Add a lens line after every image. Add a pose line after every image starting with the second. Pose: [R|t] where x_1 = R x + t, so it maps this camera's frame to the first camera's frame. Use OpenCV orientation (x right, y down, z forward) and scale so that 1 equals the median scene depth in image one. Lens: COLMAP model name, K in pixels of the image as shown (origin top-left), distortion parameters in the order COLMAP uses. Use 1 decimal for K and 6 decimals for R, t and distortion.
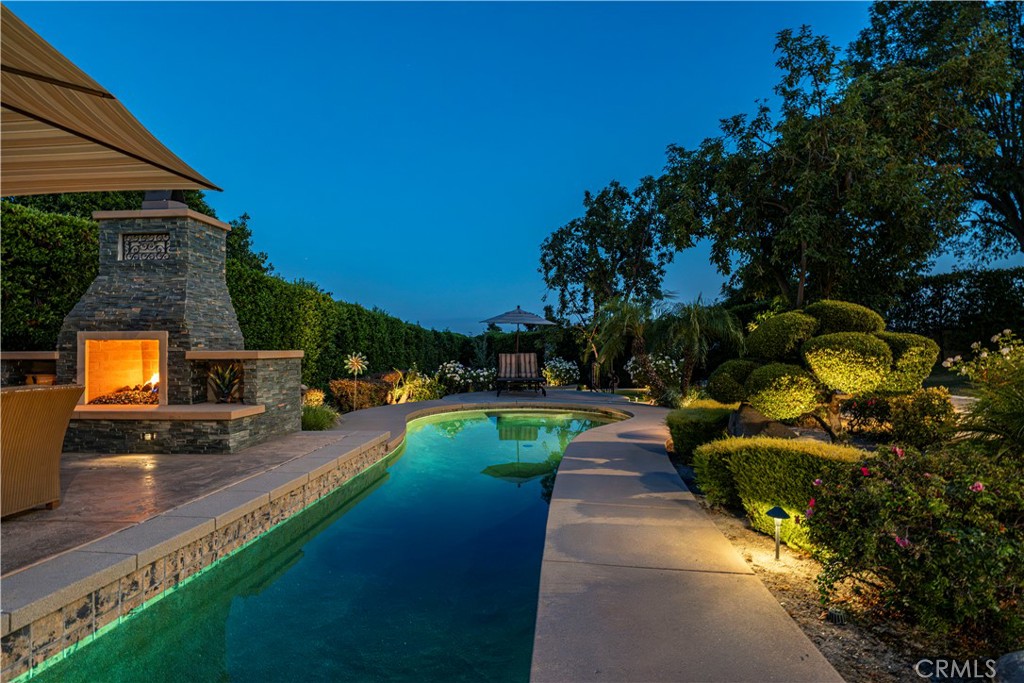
lens RADIAL K [[534.5, 0, 510.1], [0, 534.5, 338.6], [0, 0, 1]] dist [0.000723, 0.002888]
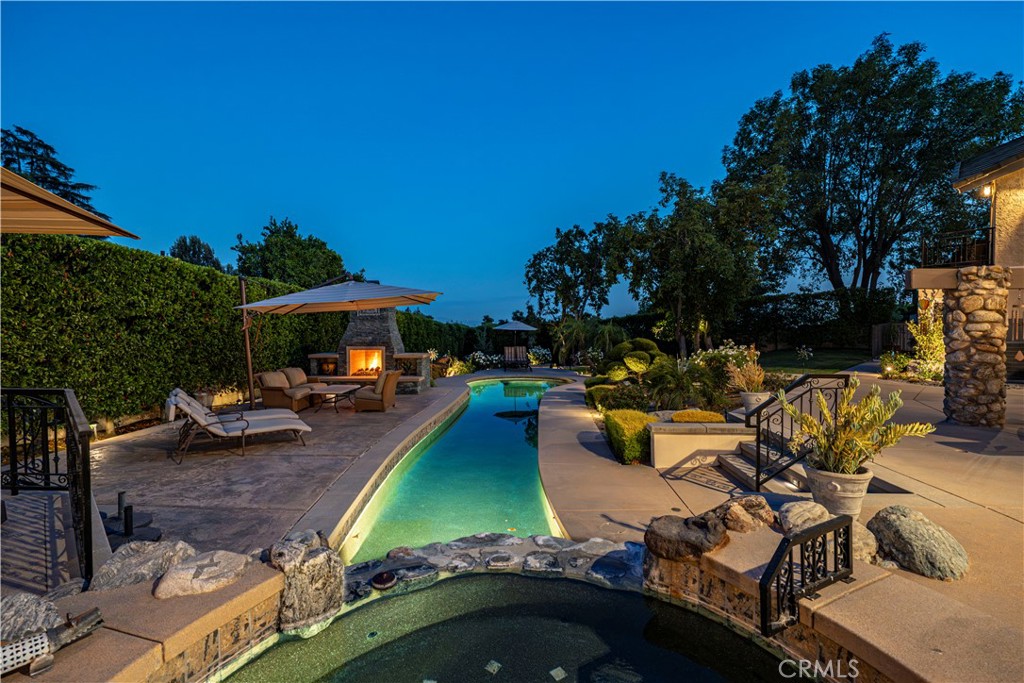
lens RADIAL K [[470.1, 0, 505.2], [0, 470.1, 339.6], [0, 0, 1]] dist [0.007976, -0.000963]
pose [[0.999658, 0.000692, 0.026149, -0.068784], [-0.001823, 0.999062, 0.043256, -0.072153], [-0.026094, -0.043289, 0.998722, -0.608393]]
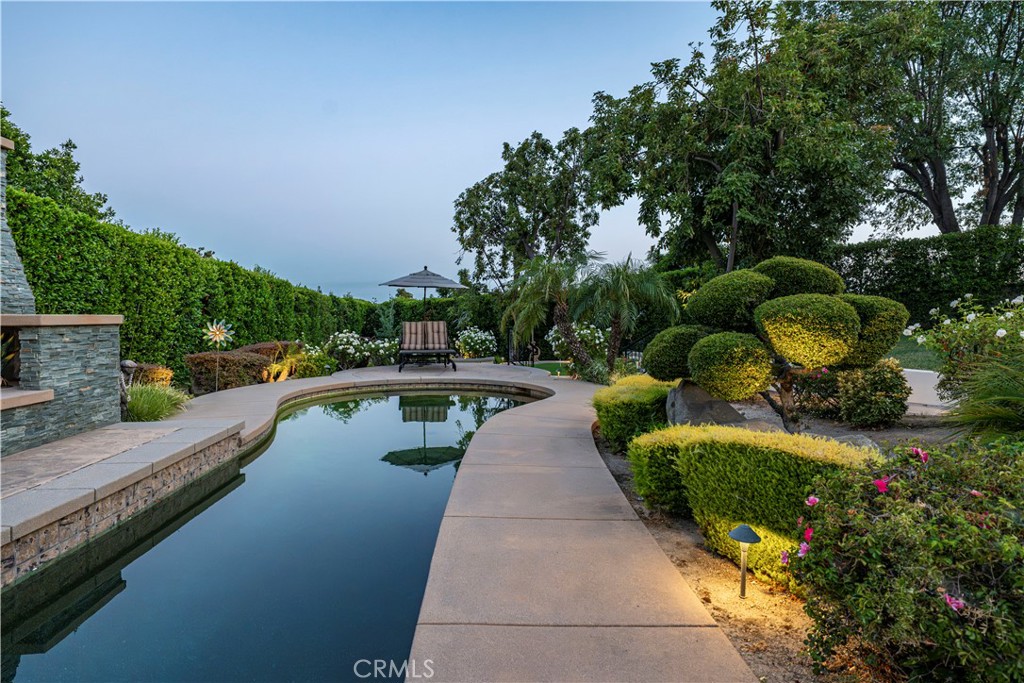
lens RADIAL K [[574.3, 0, 509.6], [0, 574.3, 322.9], [0, 0, 1]] dist [0.001682, -0.001155]
pose [[0.989280, 0.002648, 0.146006, 0.017838], [-0.006634, 0.999618, 0.026822, 0.004822], [-0.145880, -0.027503, 0.988920, 0.074350]]
